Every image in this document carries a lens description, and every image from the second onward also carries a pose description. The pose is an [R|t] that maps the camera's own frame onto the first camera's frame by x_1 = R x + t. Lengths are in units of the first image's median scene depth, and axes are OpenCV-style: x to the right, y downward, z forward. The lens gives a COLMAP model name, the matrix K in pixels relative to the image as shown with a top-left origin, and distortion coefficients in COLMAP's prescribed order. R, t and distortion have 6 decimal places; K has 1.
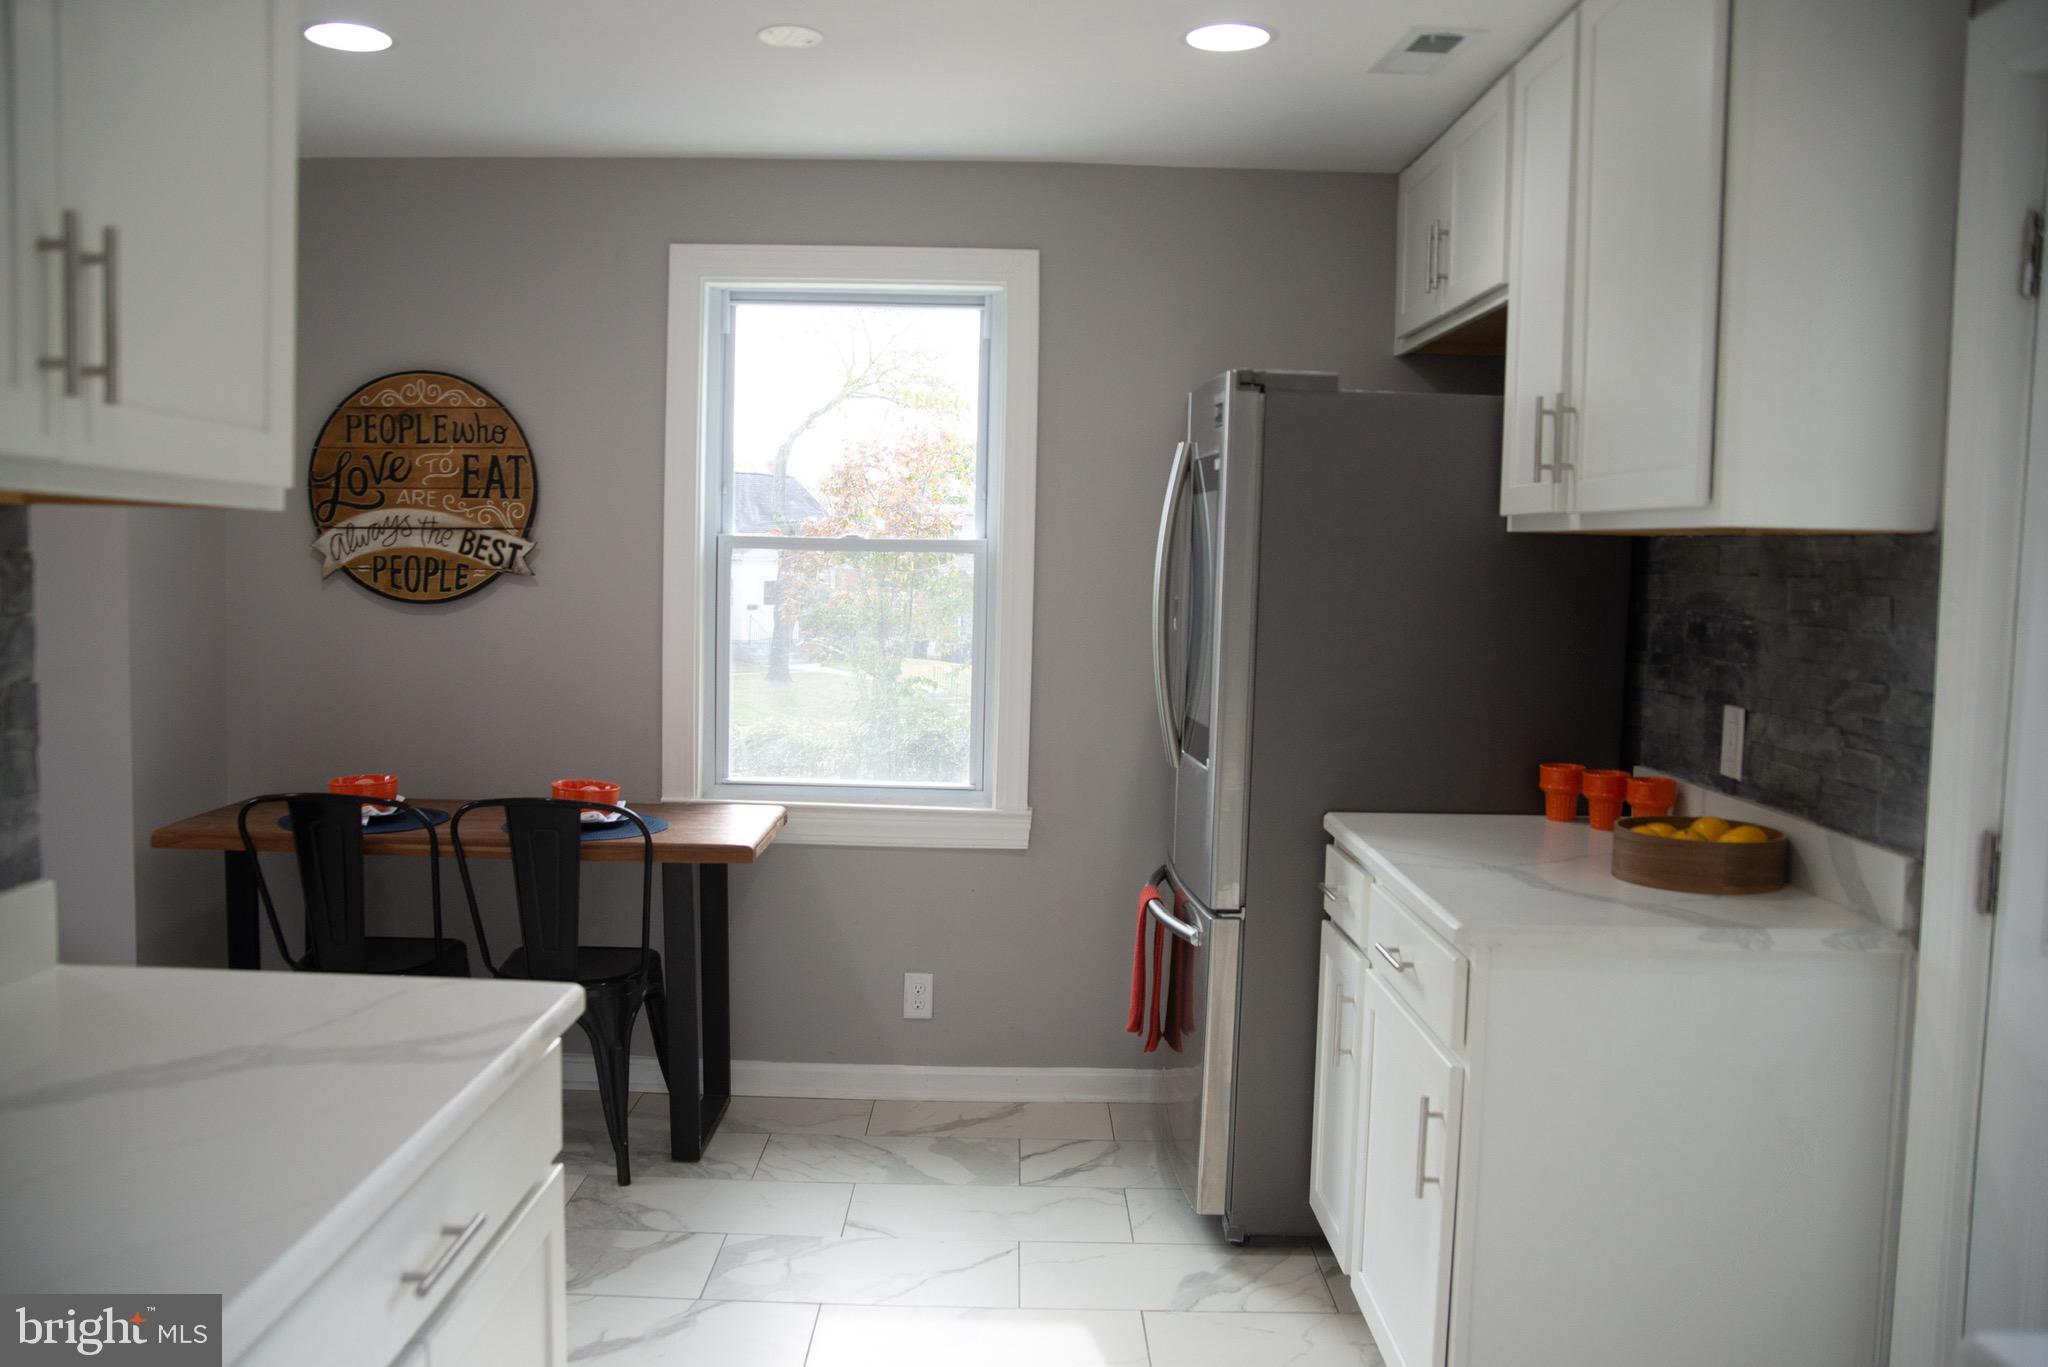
lens RADIAL K [[1640.6, 0, 1010.7], [0, 1640.6, 681.7], [0, 0, 1]] dist [-0.116425, 0.122564]
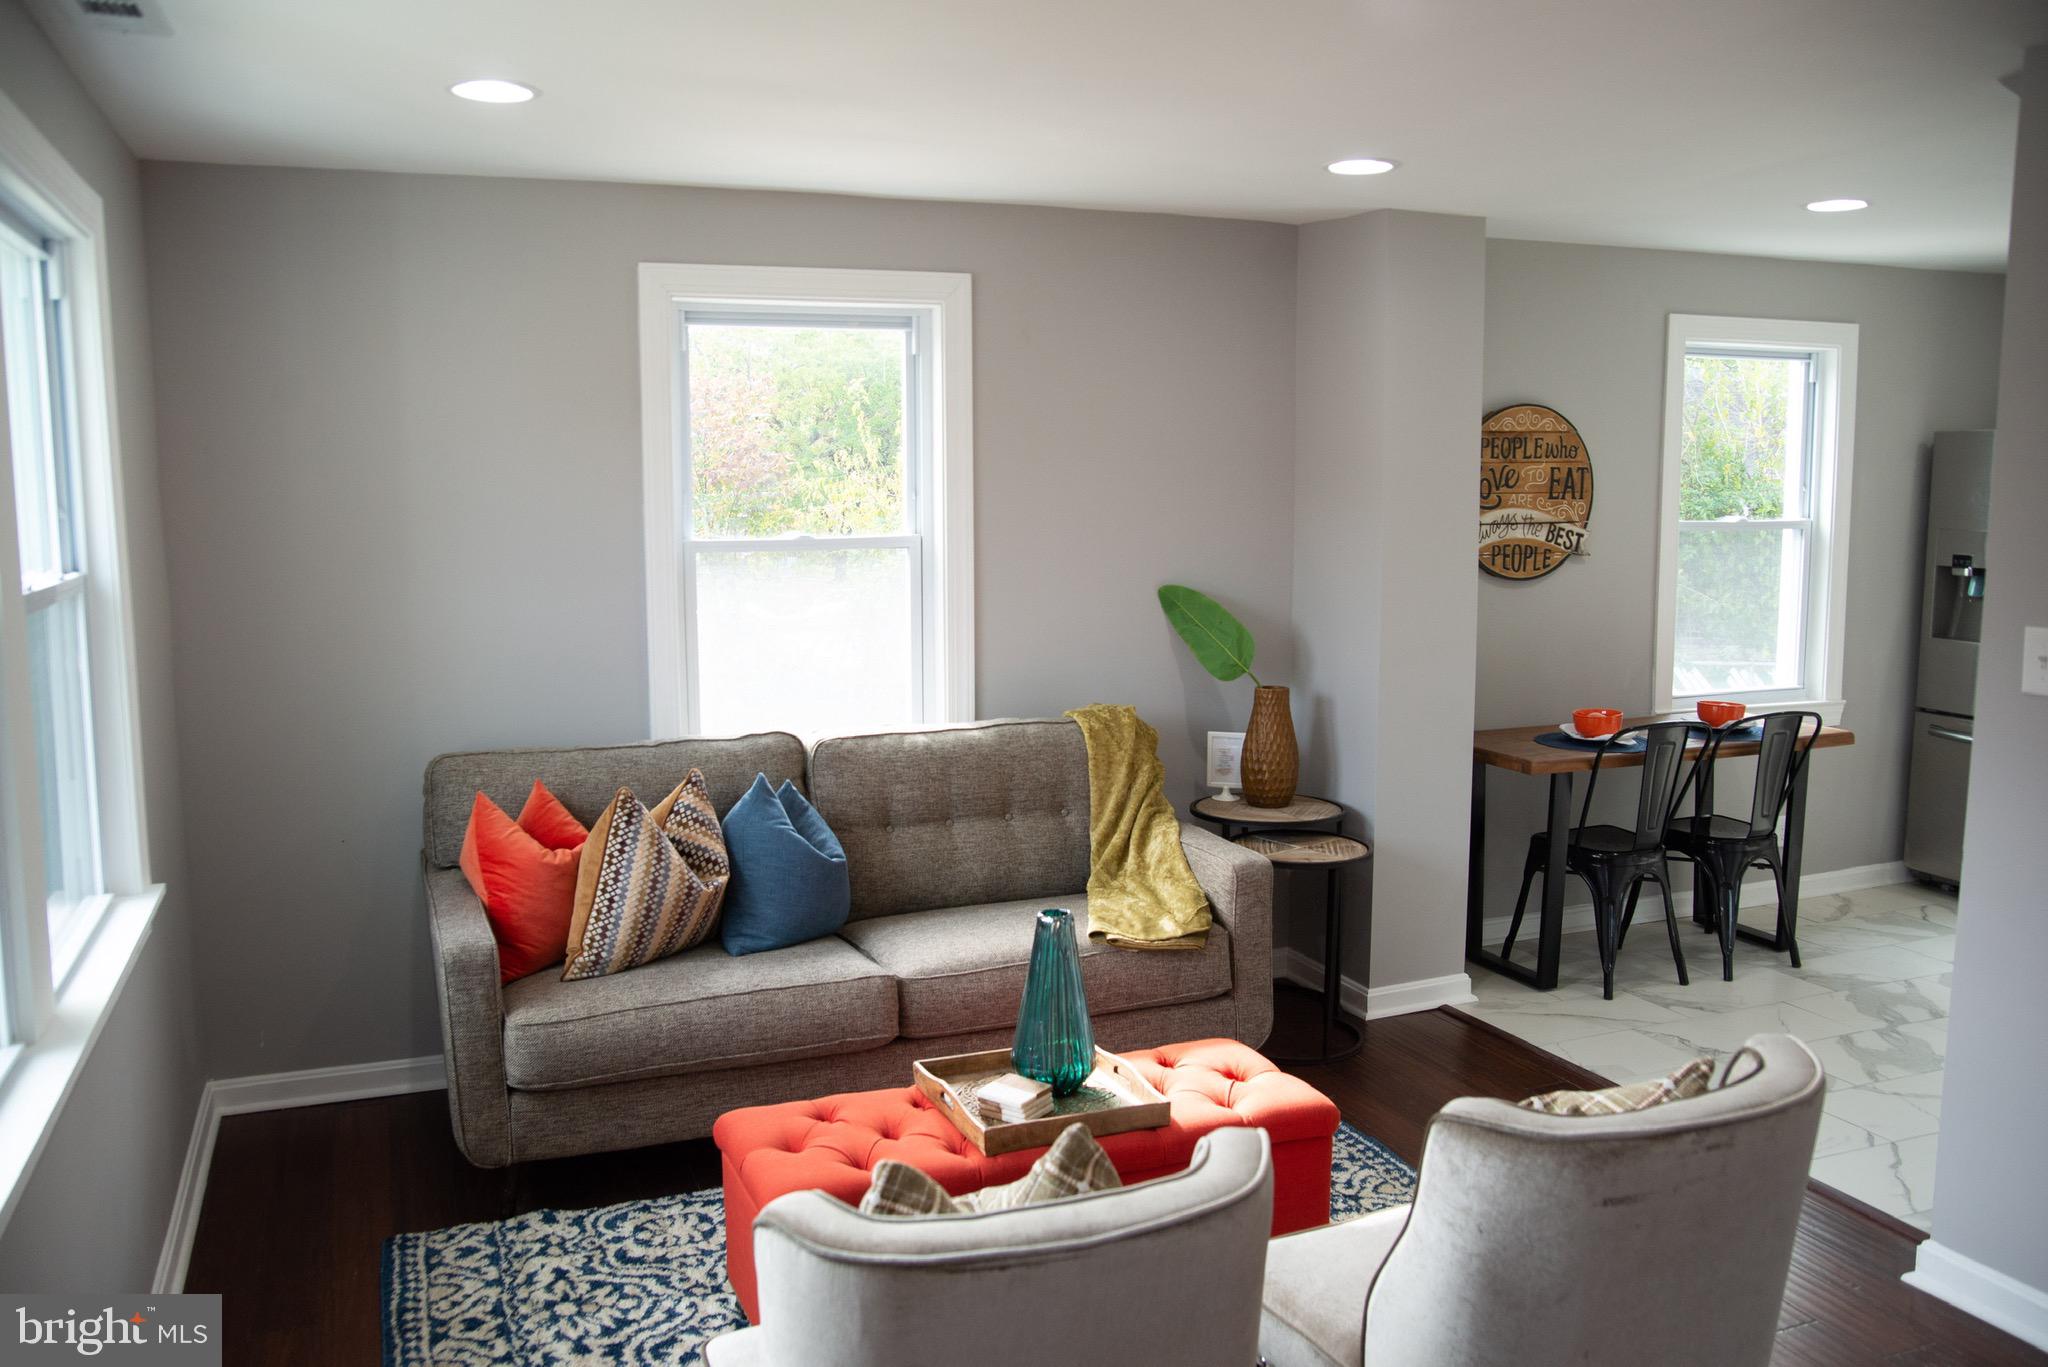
lens RADIAL K [[1640.6, 0, 1037.3], [0, 1640.6, 678.2], [0, 0, 1]] dist [-0.116425, 0.122564]
pose [[0.927037, -0.071450, 0.368099, -1.230830], [0.051573, 0.996644, 0.063571, -0.073543], [-0.371406, -0.039948, 0.927611, -0.088186]]
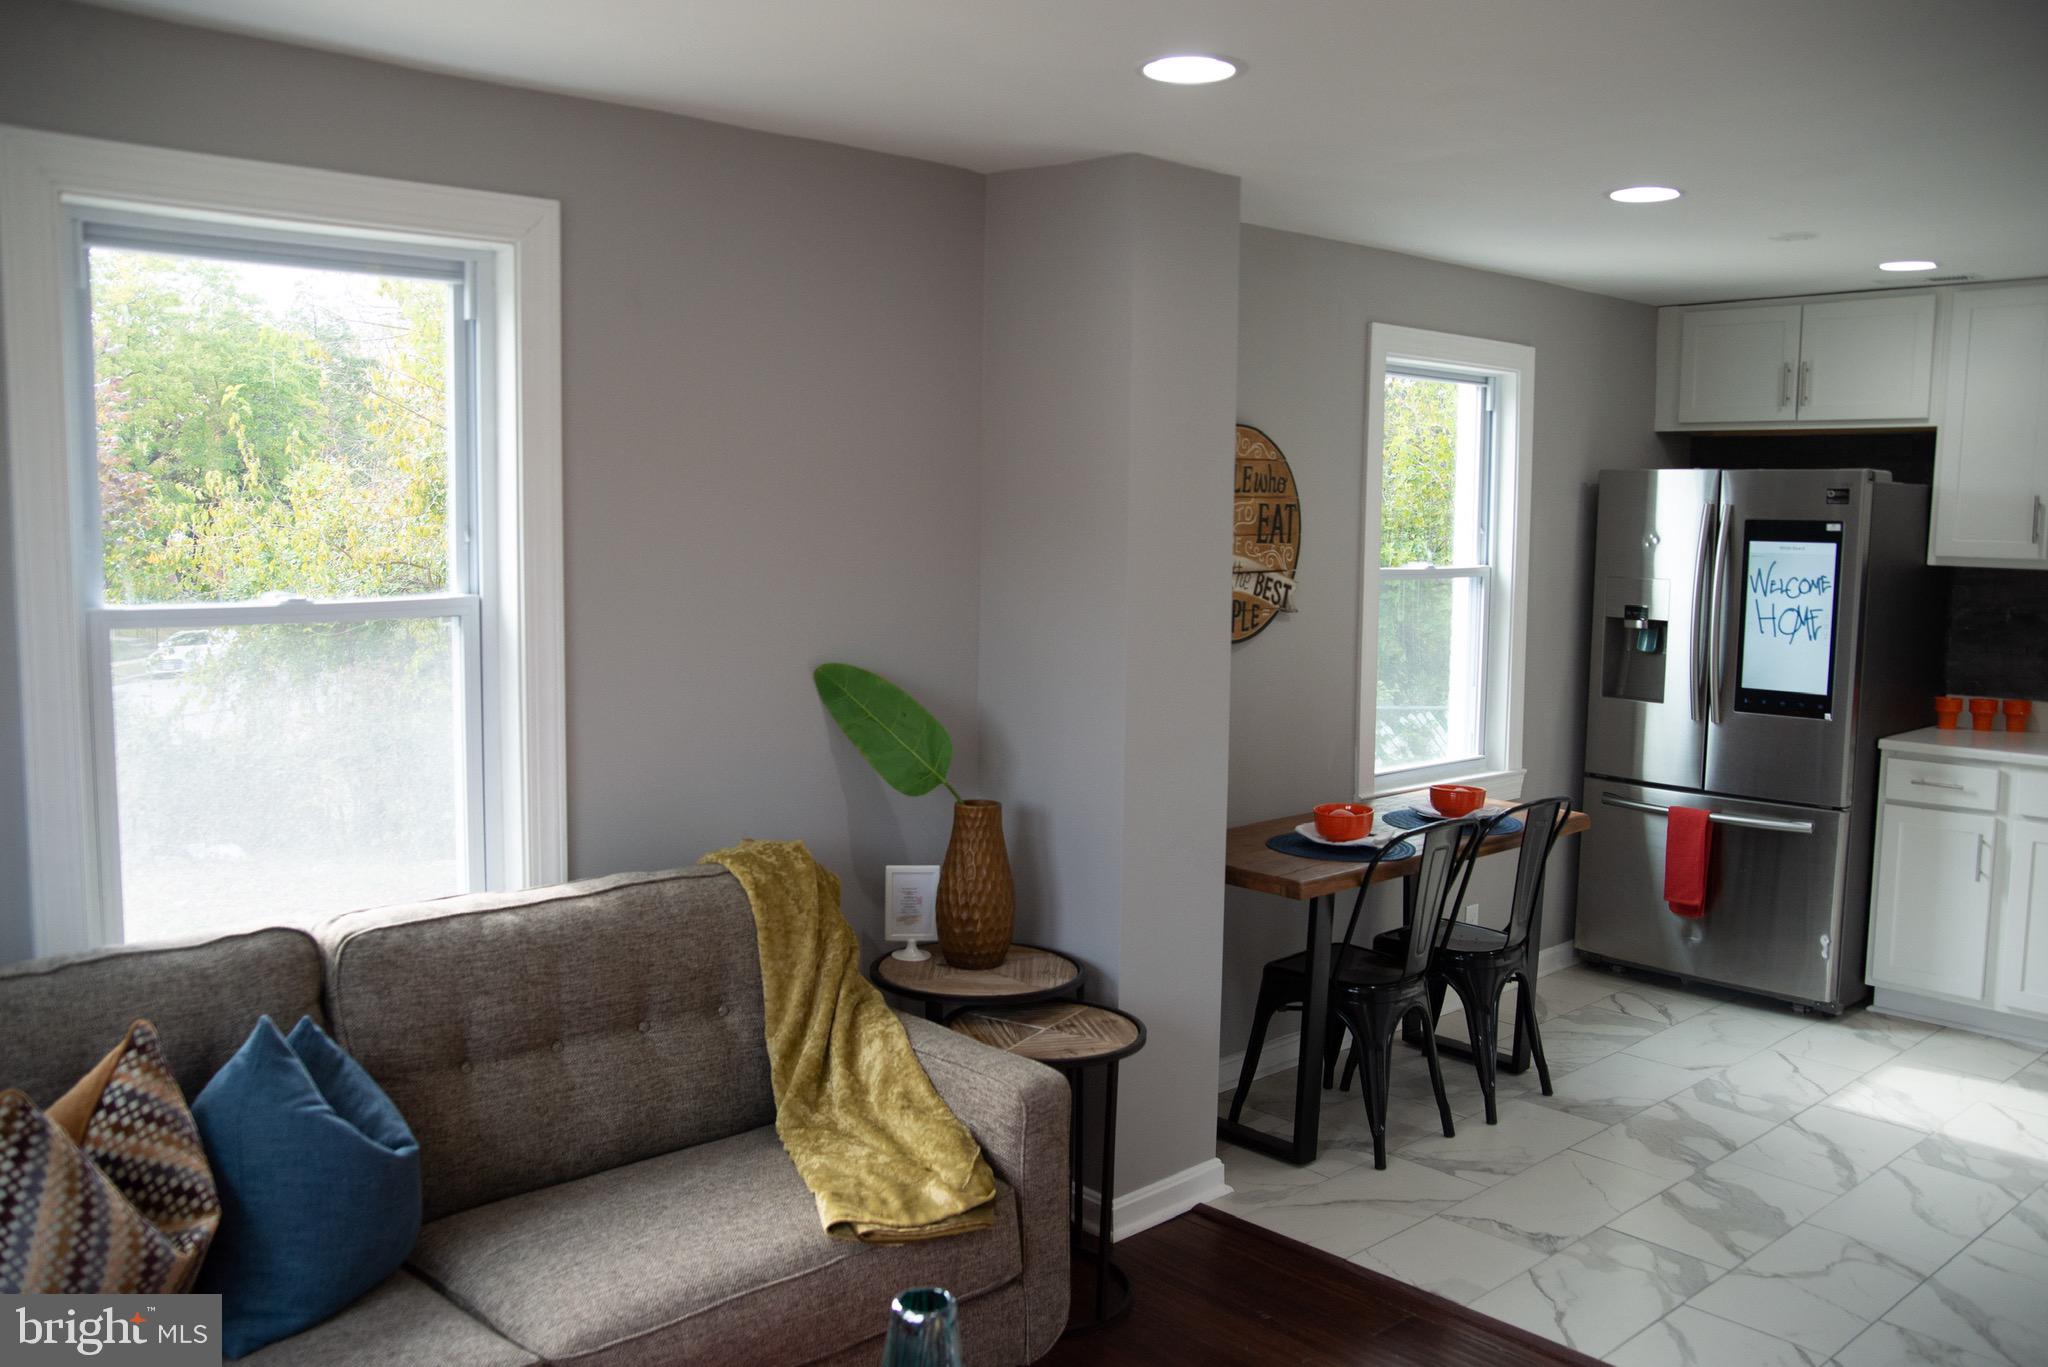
lens RADIAL K [[1640.6, 0, 981.0], [0, 1640.6, 678.2], [0, 0, 1]] dist [-0.116425, 0.122564]
pose [[0.743732, -0.082406, 0.663380, -1.202297], [0.053099, 0.996520, 0.064258, -0.103775], [-0.666366, -0.012566, 0.745519, 0.311883]]
